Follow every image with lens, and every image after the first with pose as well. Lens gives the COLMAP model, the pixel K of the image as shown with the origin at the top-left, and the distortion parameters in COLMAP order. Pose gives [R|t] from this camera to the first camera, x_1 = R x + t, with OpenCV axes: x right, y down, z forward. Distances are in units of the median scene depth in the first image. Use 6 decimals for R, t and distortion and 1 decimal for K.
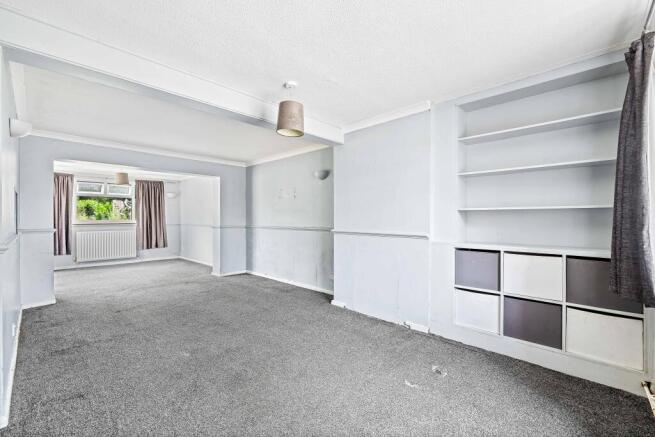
lens RADIAL K [[280.3, 0, 325.5], [0, 280.3, 219.4], [0, 0, 1]] dist [0.001421, 0.000059]
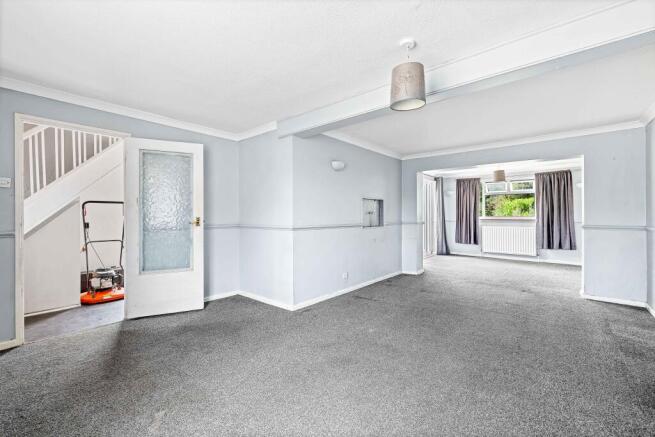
lens RADIAL K [[280.3, 0, 325.5], [0, 280.3, 216.7], [0, 0, 1]] dist [0.001421, 0.000059]
pose [[0.039993, 0.007071, -0.999175, 0.240760], [-0.002170, 0.999973, 0.006990, -0.001962], [0.999198, 0.001889, 0.040008, 0.272188]]
